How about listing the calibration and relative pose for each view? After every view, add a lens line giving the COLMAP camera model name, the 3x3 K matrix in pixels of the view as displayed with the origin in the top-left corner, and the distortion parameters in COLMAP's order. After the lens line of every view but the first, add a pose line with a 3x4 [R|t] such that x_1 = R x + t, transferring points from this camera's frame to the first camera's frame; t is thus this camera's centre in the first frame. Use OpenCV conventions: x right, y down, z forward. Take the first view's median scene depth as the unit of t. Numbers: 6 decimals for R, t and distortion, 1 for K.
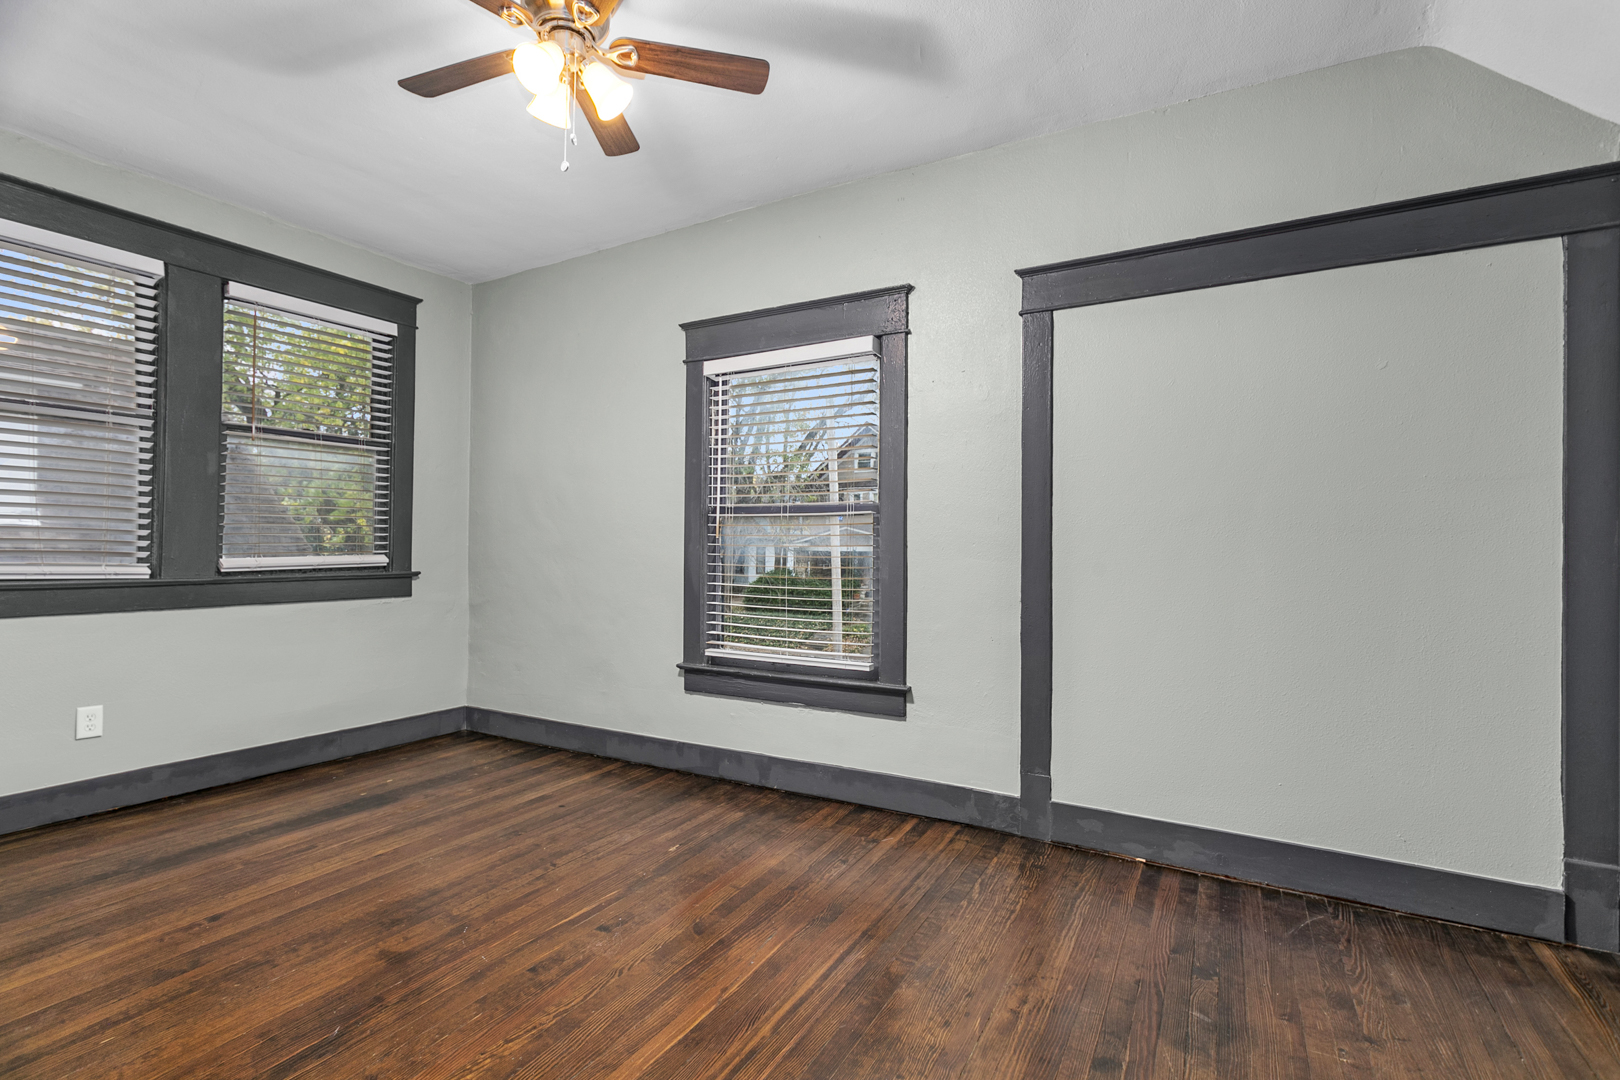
lens RADIAL K [[762.0, 0, 802.3], [0, 762.0, 538.8], [0, 0, 1]] dist [-0.000059, -0.000347]
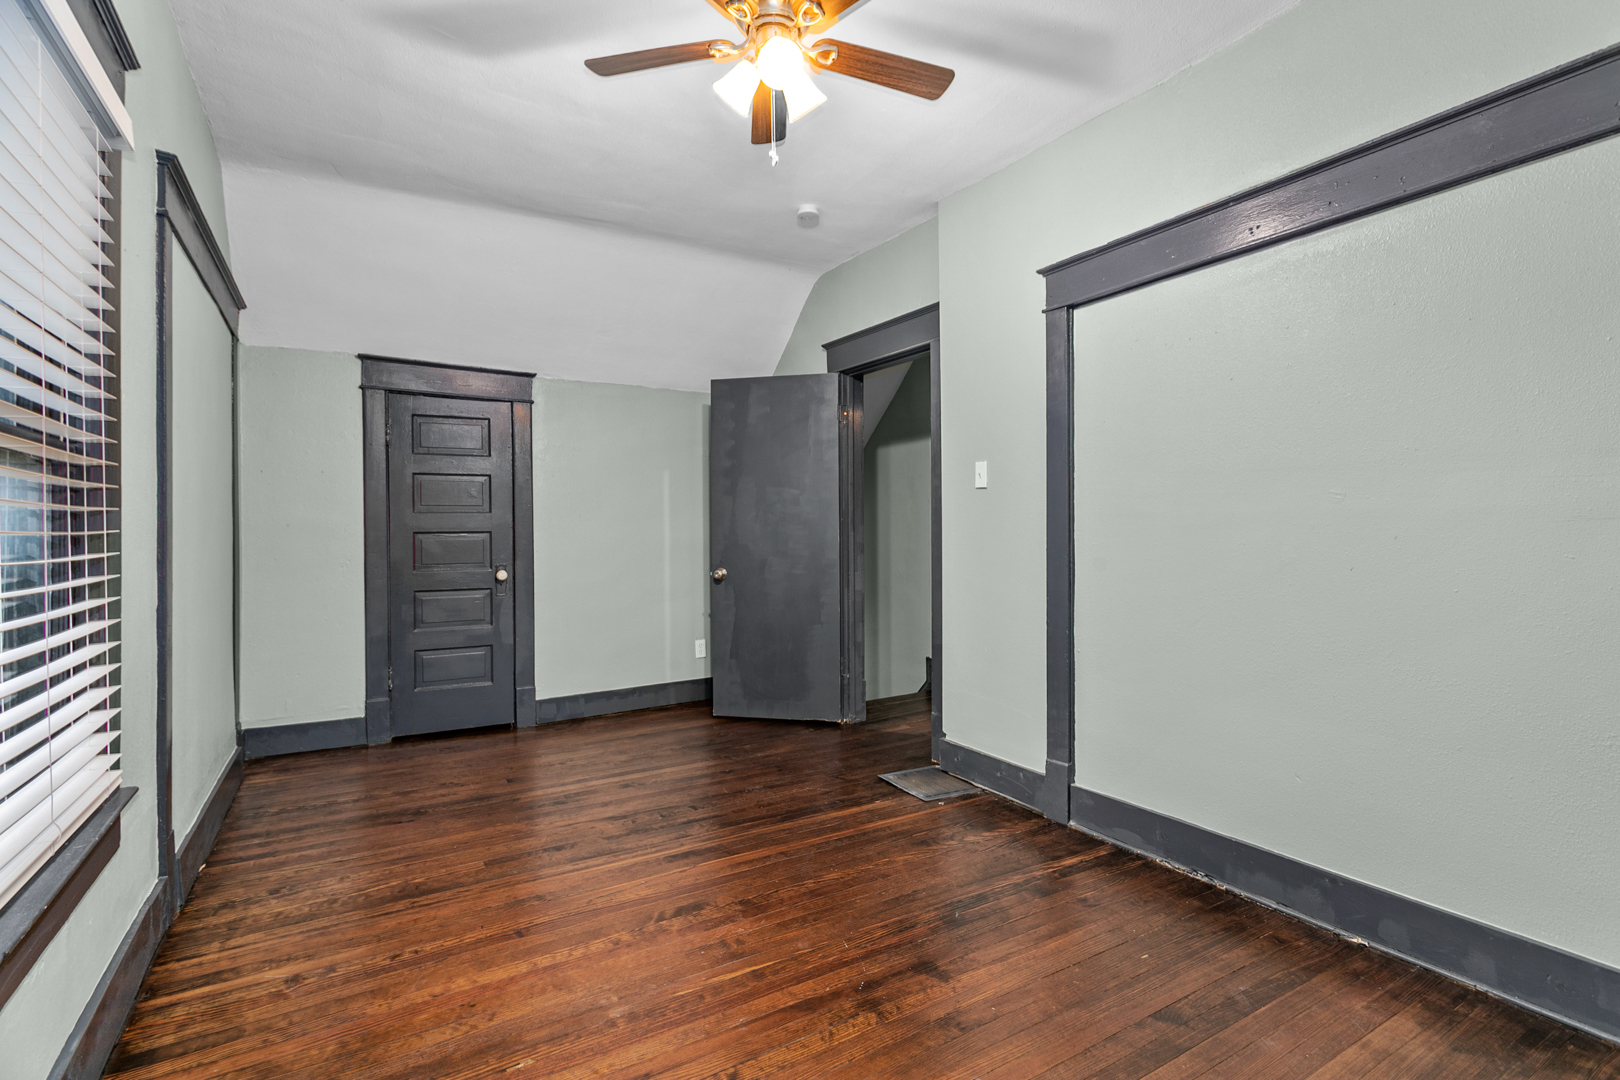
lens RADIAL K [[762.0, 0, 802.3], [0, 762.0, 538.8], [0, 0, 1]] dist [-0.000059, -0.000347]
pose [[-0.872438, -0.004043, 0.488707, -0.542562], [-0.003121, 0.999991, 0.002701, 0.010130], [-0.488714, 0.000831, -0.872444, 1.205925]]
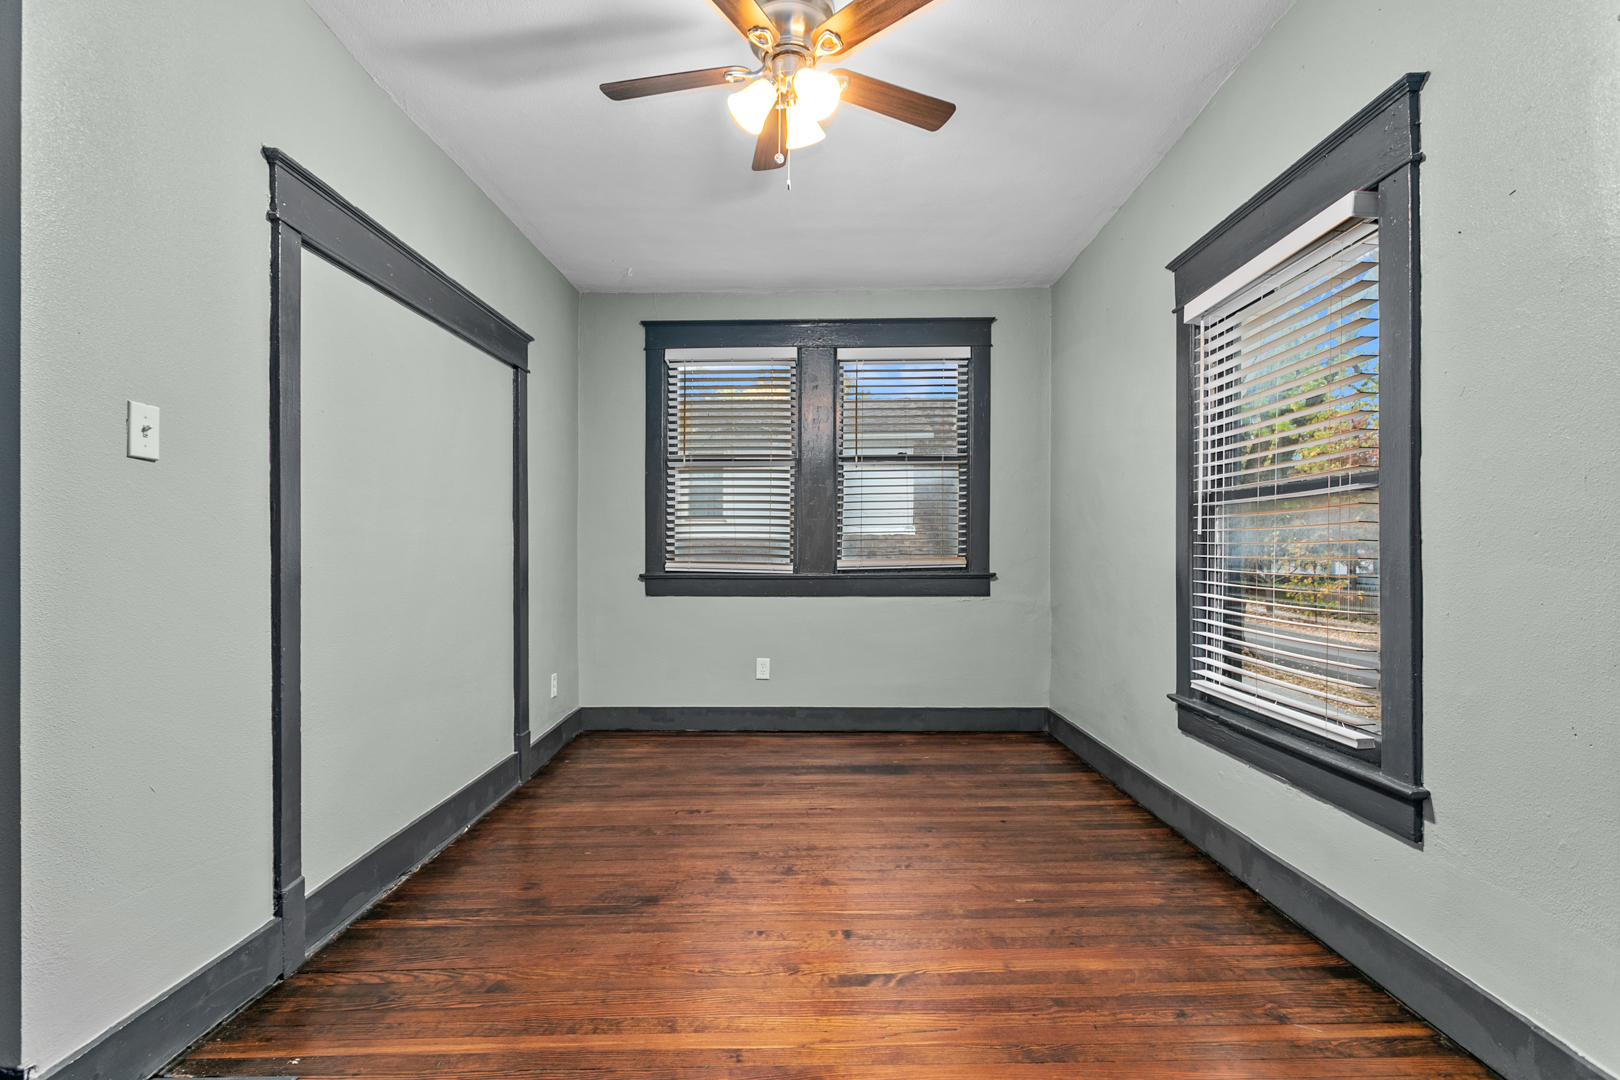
lens RADIAL K [[763.7, 0, 809.7], [0, 763.7, 550.6], [0, 0, 1]] dist [0.000138, 0.000140]
pose [[0.497390, -0.007925, -0.867491, 0.393475], [0.014214, 0.999898, -0.000985, 0.011549], [0.867410, -0.011840, 0.497452, 0.323898]]
